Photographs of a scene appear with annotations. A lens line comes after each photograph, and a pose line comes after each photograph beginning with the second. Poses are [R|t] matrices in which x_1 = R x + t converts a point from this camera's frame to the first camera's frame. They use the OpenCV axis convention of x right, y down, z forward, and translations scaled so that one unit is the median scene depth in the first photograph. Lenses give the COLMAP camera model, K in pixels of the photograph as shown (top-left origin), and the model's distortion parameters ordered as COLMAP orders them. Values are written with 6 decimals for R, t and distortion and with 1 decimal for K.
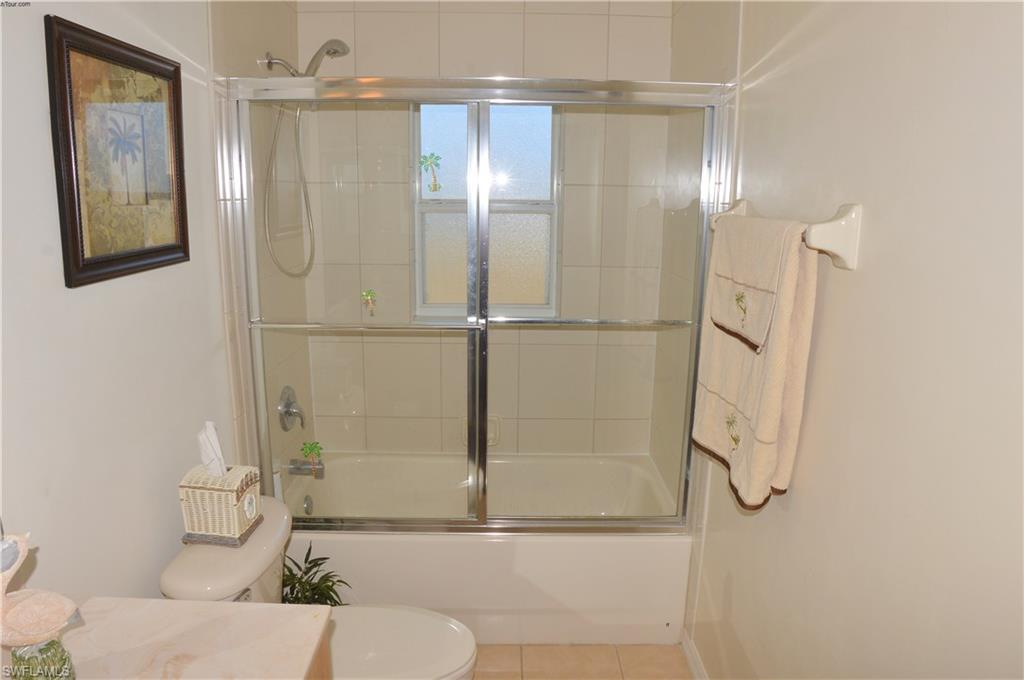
lens RADIAL K [[666.7, 0, 513.2], [0, 666.7, 333.6], [0, 0, 1]] dist [-0.098170, 0.006166]
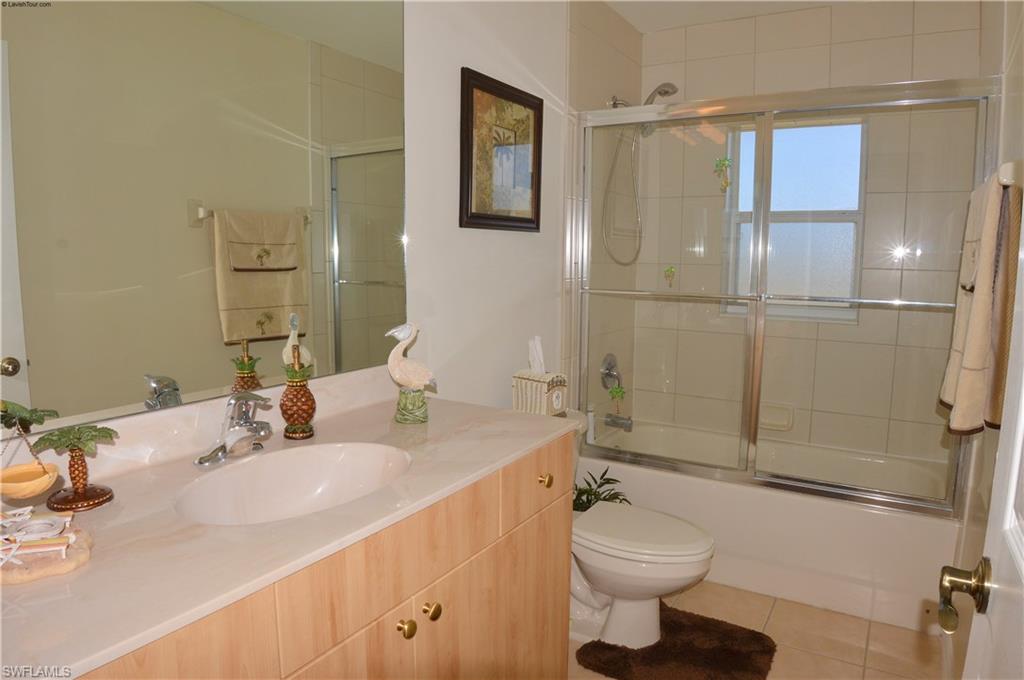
lens RADIAL K [[666.7, 0, 514.7], [0, 666.7, 344.3], [0, 0, 1]] dist [-0.098170, 0.006166]
pose [[0.844898, 0.063400, -0.531156, 0.287973], [-0.111077, 0.992102, -0.058268, 0.253705], [0.523267, 0.108230, 0.845268, -0.287087]]
